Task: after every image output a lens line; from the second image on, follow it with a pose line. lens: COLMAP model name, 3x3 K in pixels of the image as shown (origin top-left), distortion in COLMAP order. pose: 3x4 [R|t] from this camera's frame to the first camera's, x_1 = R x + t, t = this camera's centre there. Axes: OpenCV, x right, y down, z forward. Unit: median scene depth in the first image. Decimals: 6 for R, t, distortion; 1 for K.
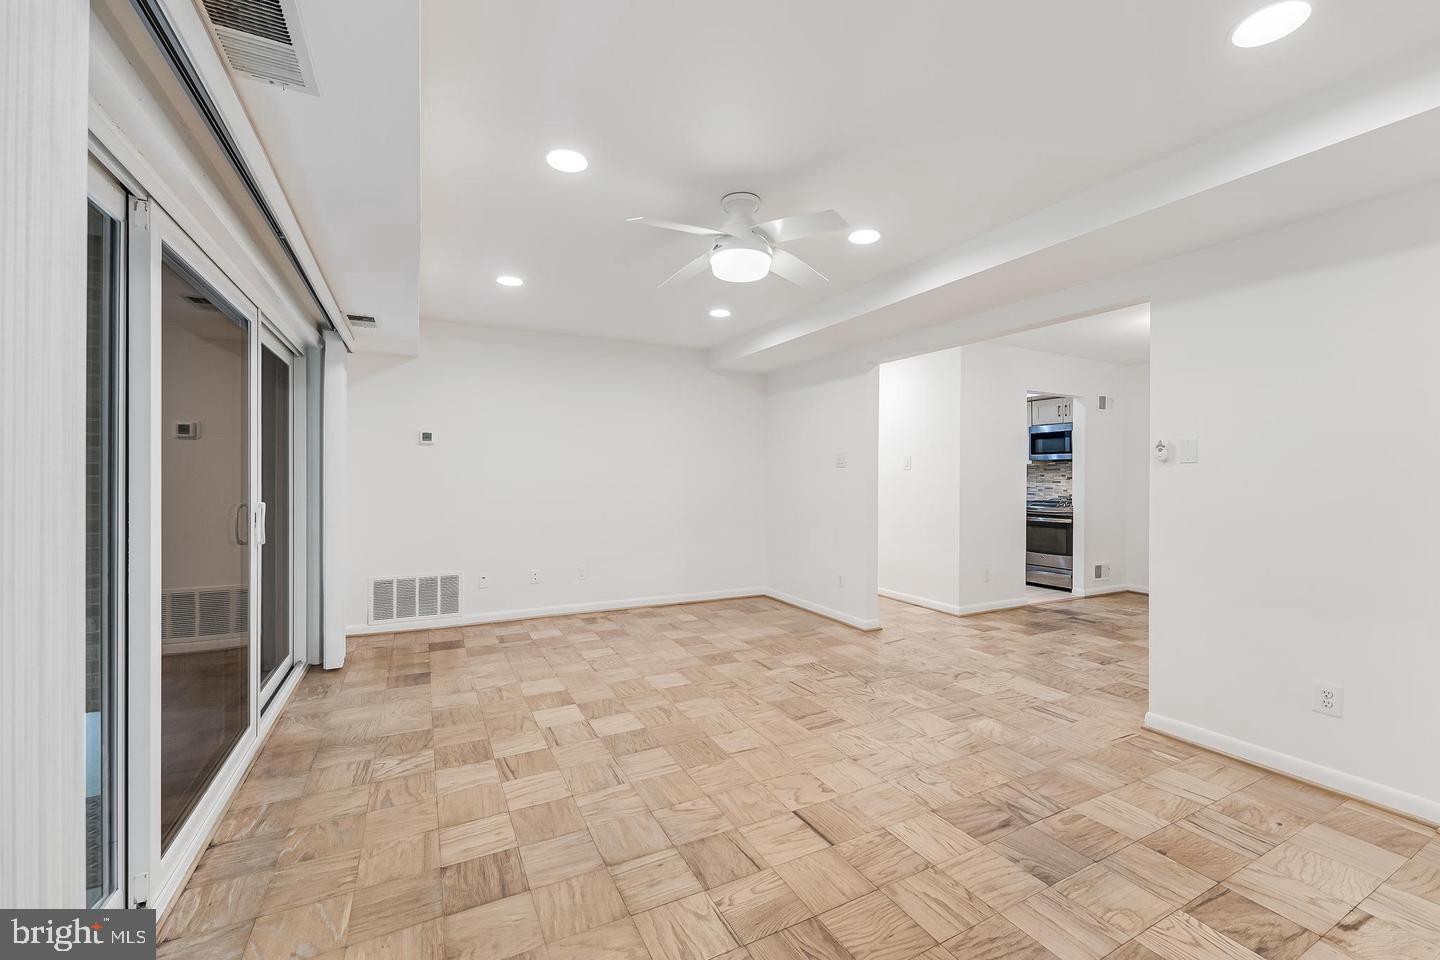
lens RADIAL K [[592.7, 0, 717.5], [0, 592.7, 477.9], [0, 0, 1]] dist [-0.011713, -0.000448]
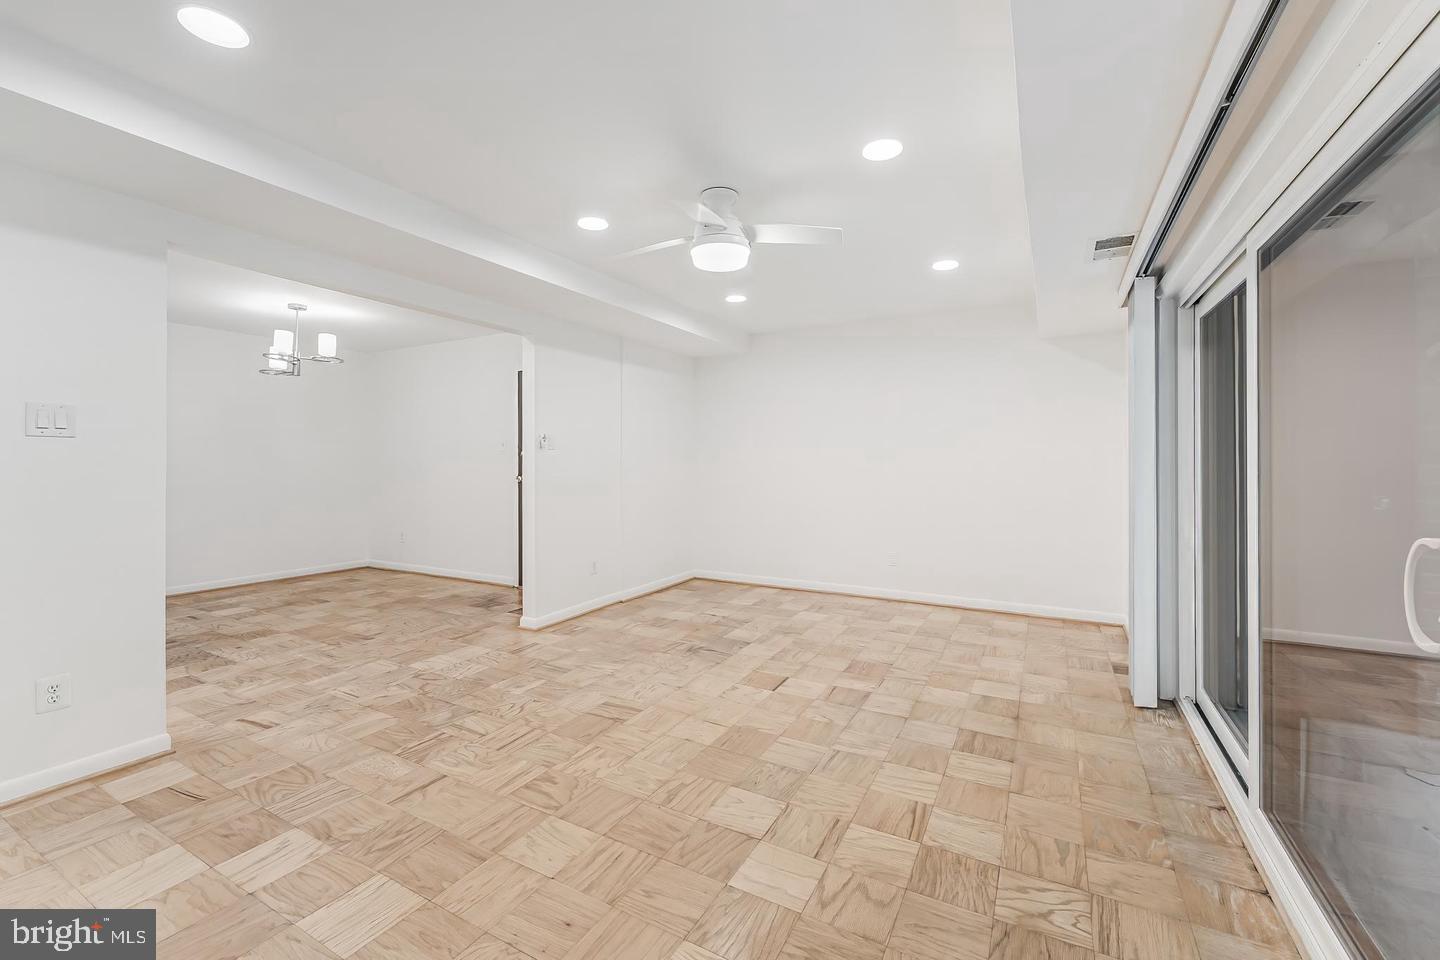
lens RADIAL K [[592.7, 0, 725.2], [0, 592.7, 457.2], [0, 0, 1]] dist [-0.011713, -0.000448]
pose [[-0.565966, -0.002203, 0.824426, -0.692459], [-0.000167, 0.999997, 0.002557, -0.010065], [-0.824429, 0.001310, -0.565964, 1.323242]]
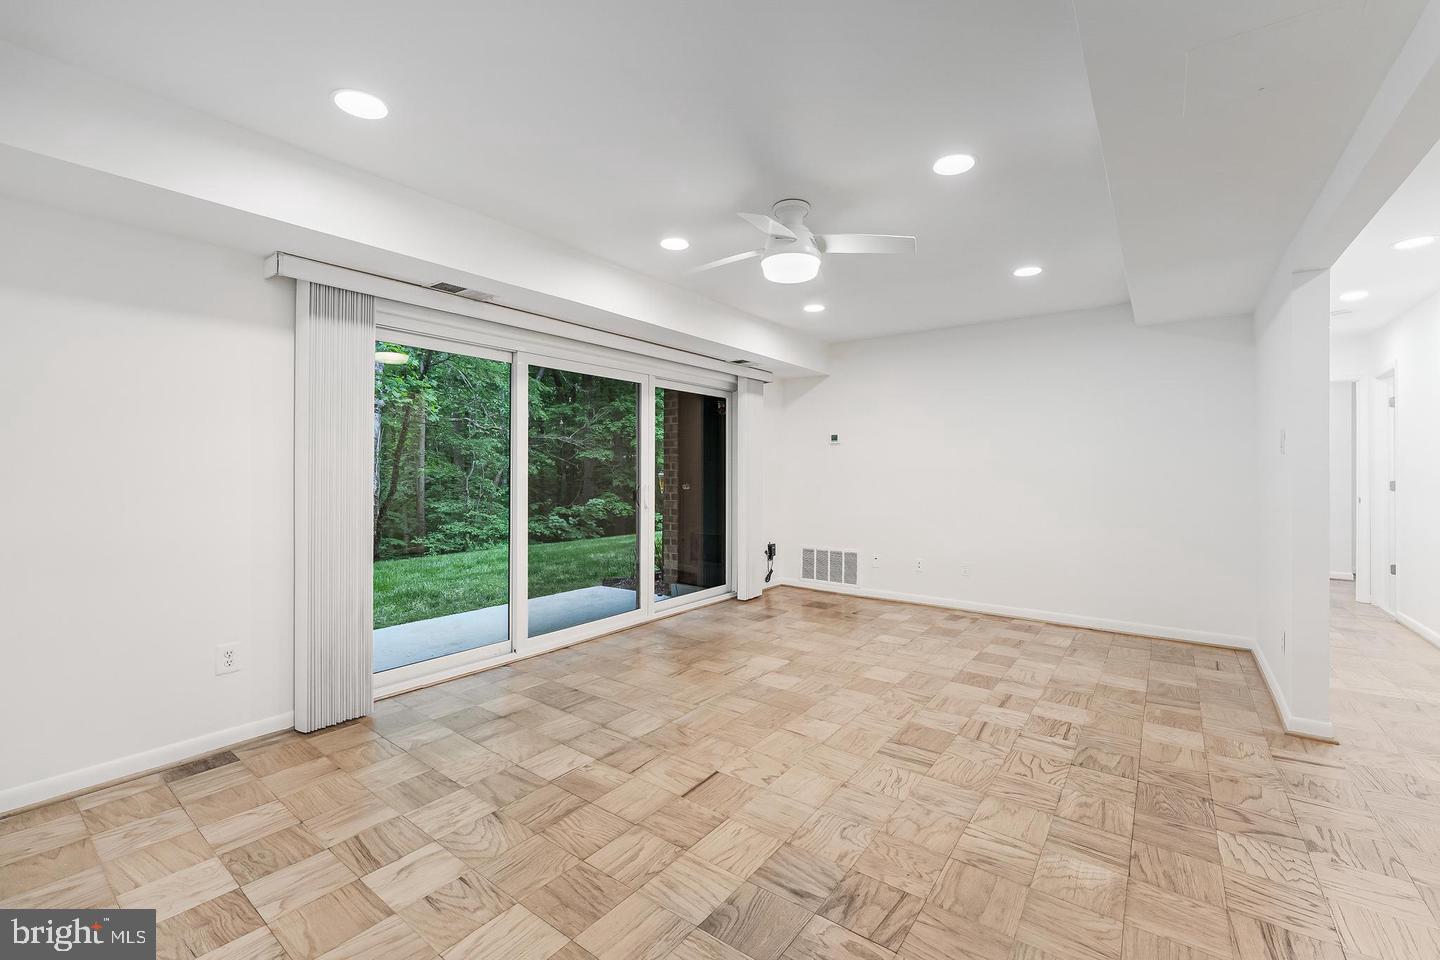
lens RADIAL K [[592.7, 0, 724.2], [0, 592.7, 471.6], [0, 0, 1]] dist [-0.011713, -0.000448]
pose [[0.442986, 0.003328, -0.896522, 0.776017], [-0.003836, 0.999991, 0.001817, -0.000193], [0.896520, 0.002634, 0.442995, 0.356782]]
